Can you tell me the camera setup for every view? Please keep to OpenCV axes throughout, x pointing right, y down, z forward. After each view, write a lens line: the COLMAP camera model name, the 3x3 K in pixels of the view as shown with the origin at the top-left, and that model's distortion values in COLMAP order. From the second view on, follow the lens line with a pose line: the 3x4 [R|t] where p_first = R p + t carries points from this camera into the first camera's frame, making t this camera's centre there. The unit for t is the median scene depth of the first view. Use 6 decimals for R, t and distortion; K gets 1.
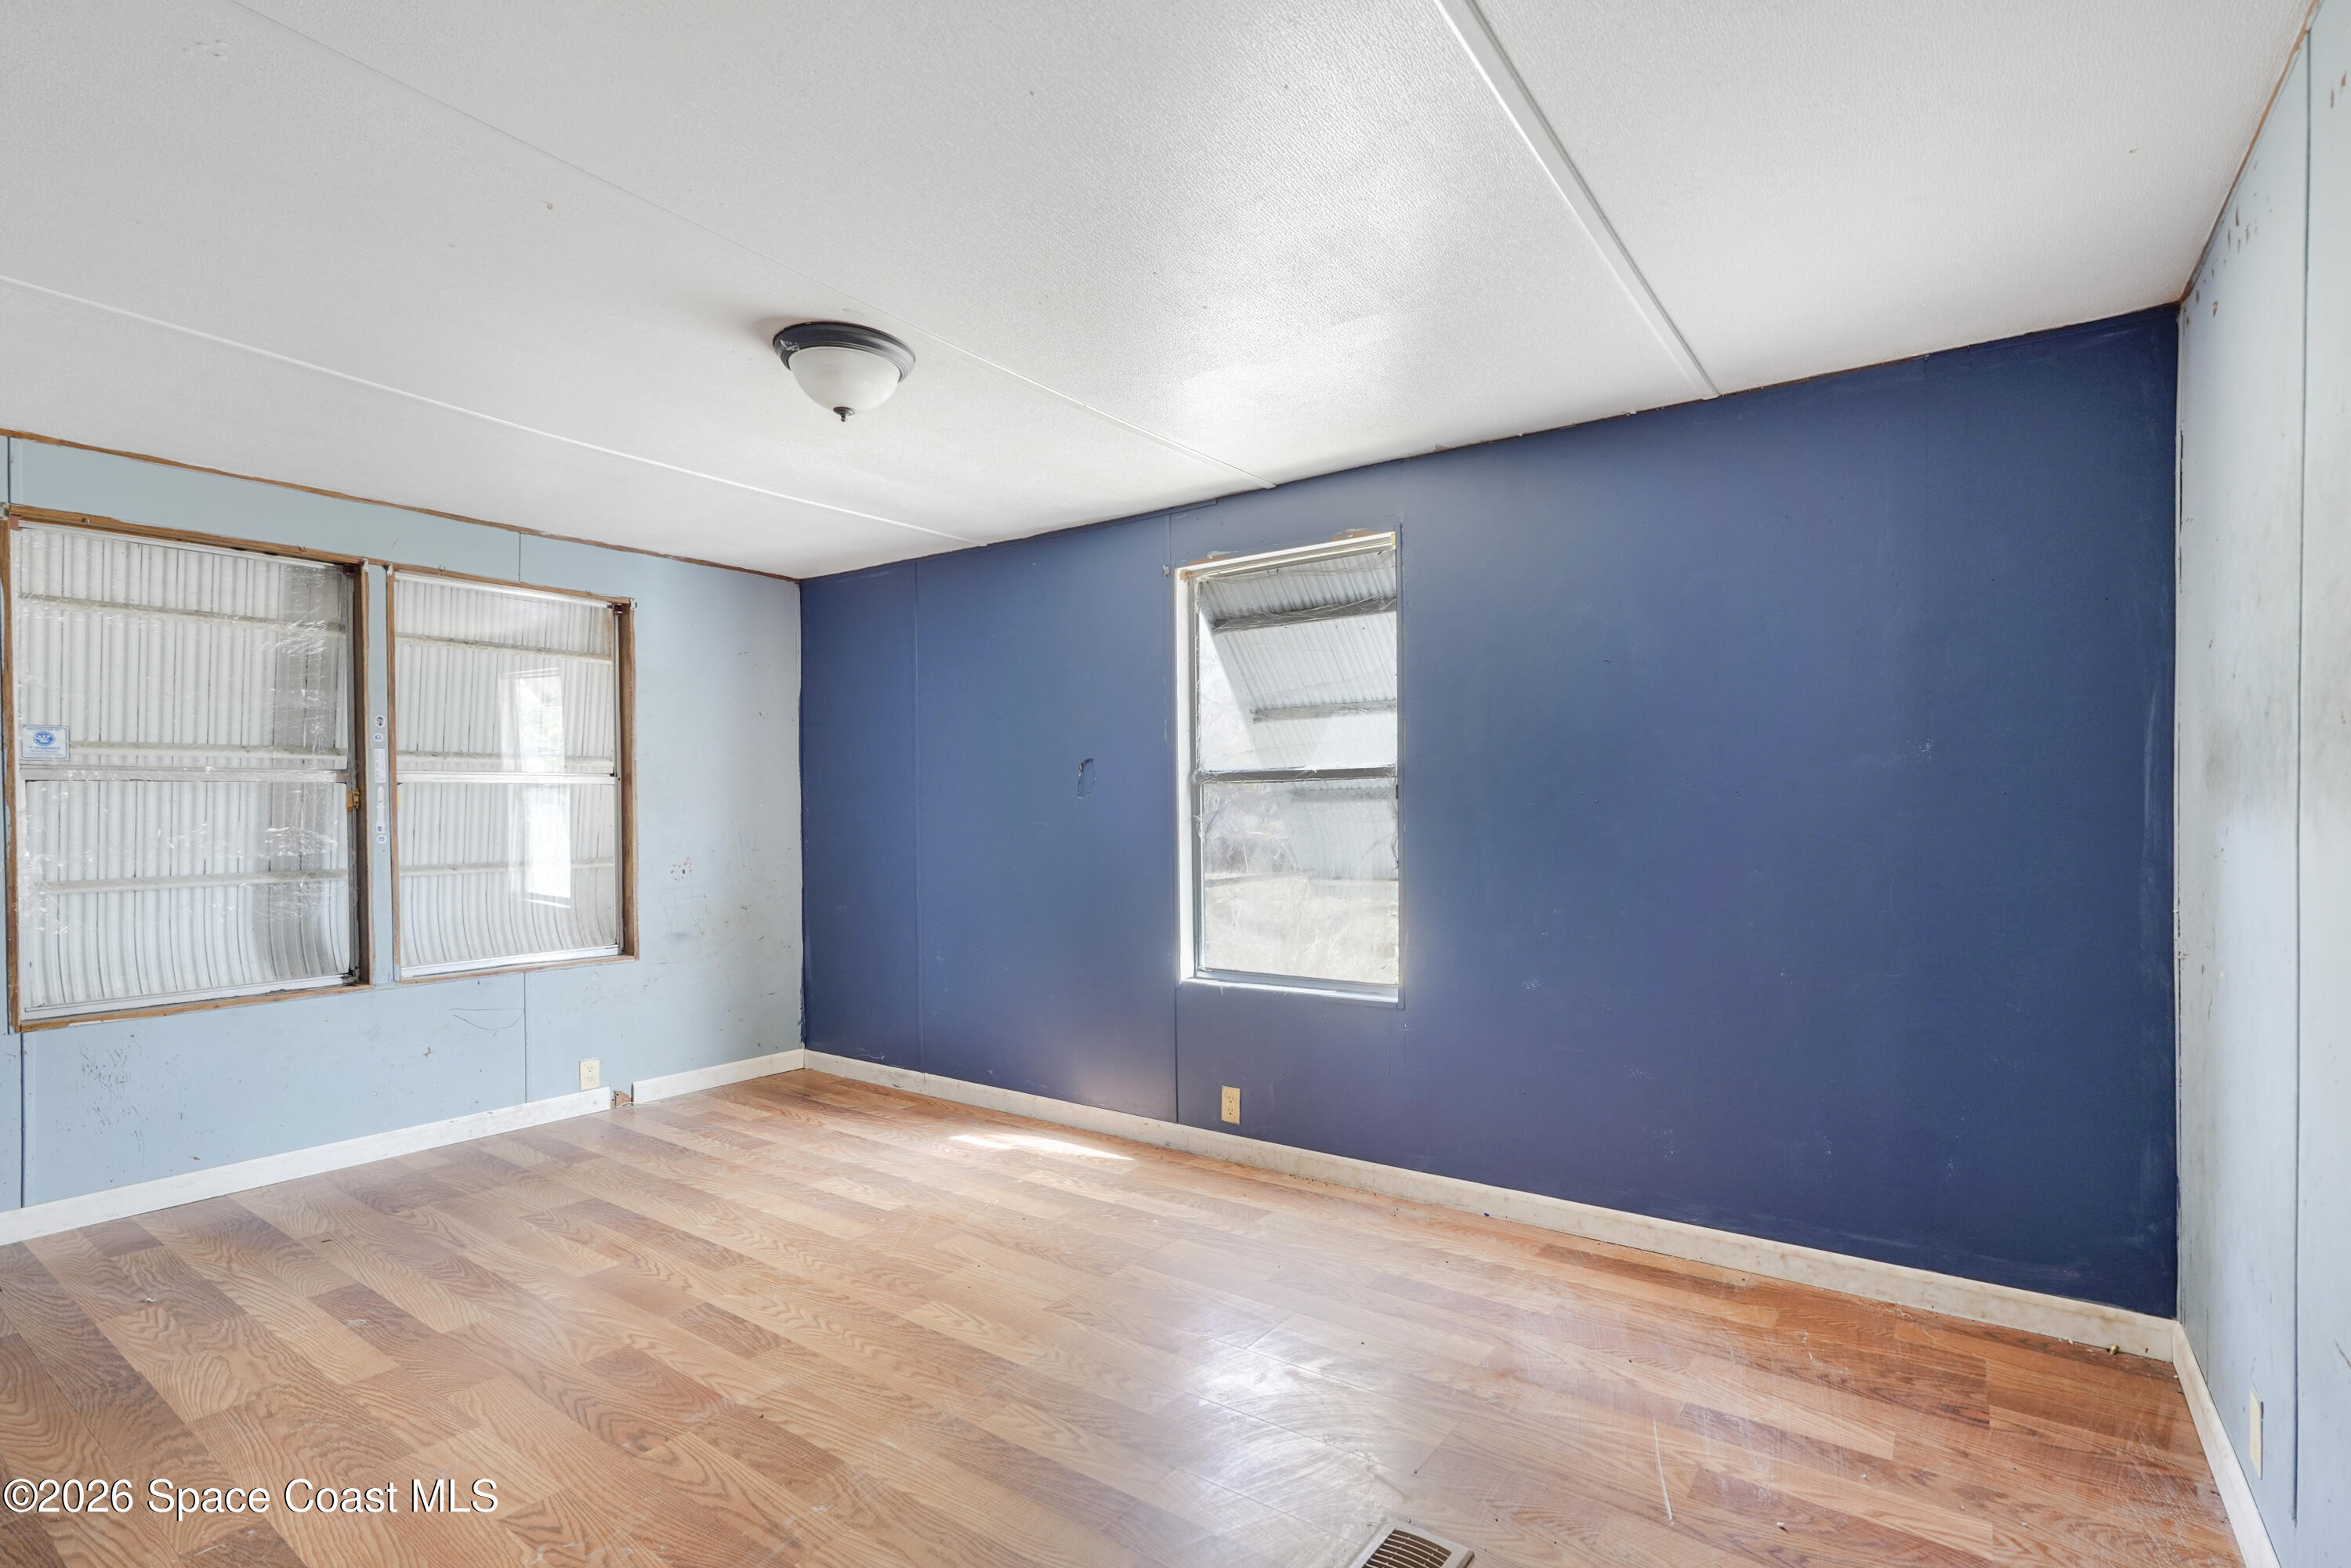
lens RADIAL K [[1091.9, 0, 1178.0], [0, 1091.9, 797.1], [0, 0, 1]] dist [-0.001012, 0.000048]
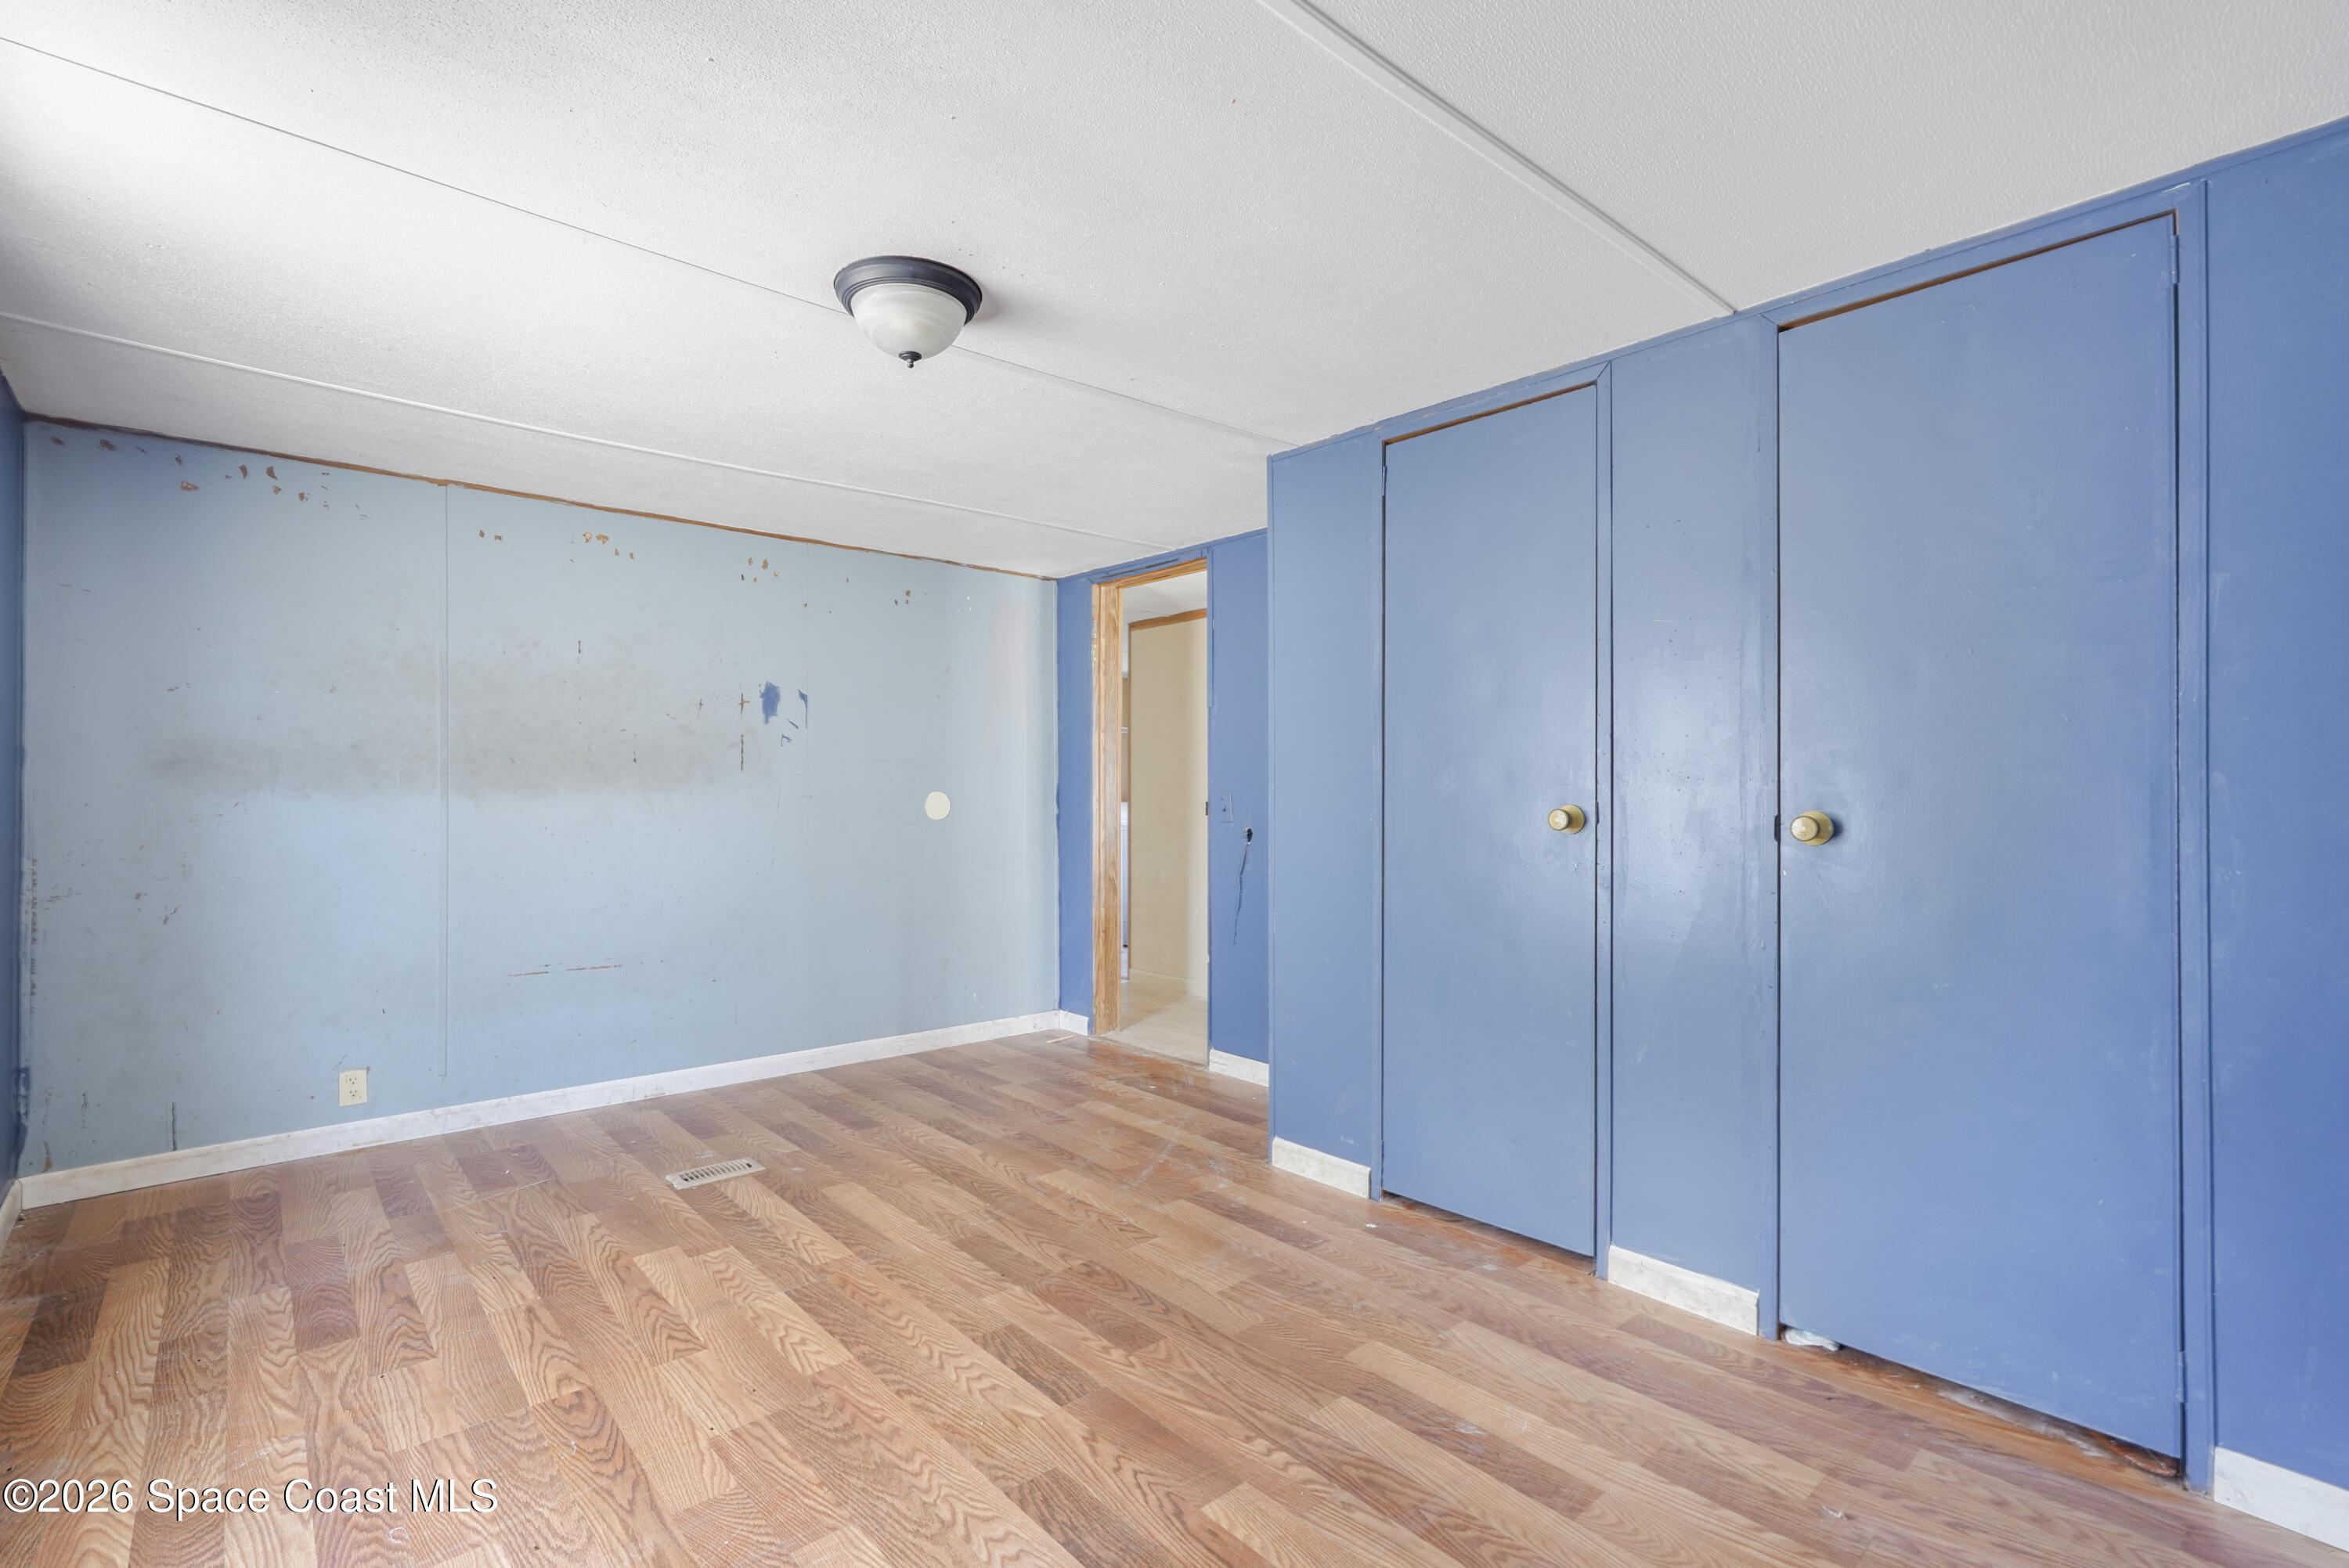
lens RADIAL K [[1090.9, 0, 1176.9], [0, 1090.9, 797.1], [0, 0, 1]] dist [-0.001012, 0.000048]
pose [[-0.973939, 0.004108, 0.226771, -0.762219], [0.001765, 0.999943, -0.010532, 0.022296], [-0.226802, -0.009858, -0.973891, 1.926875]]
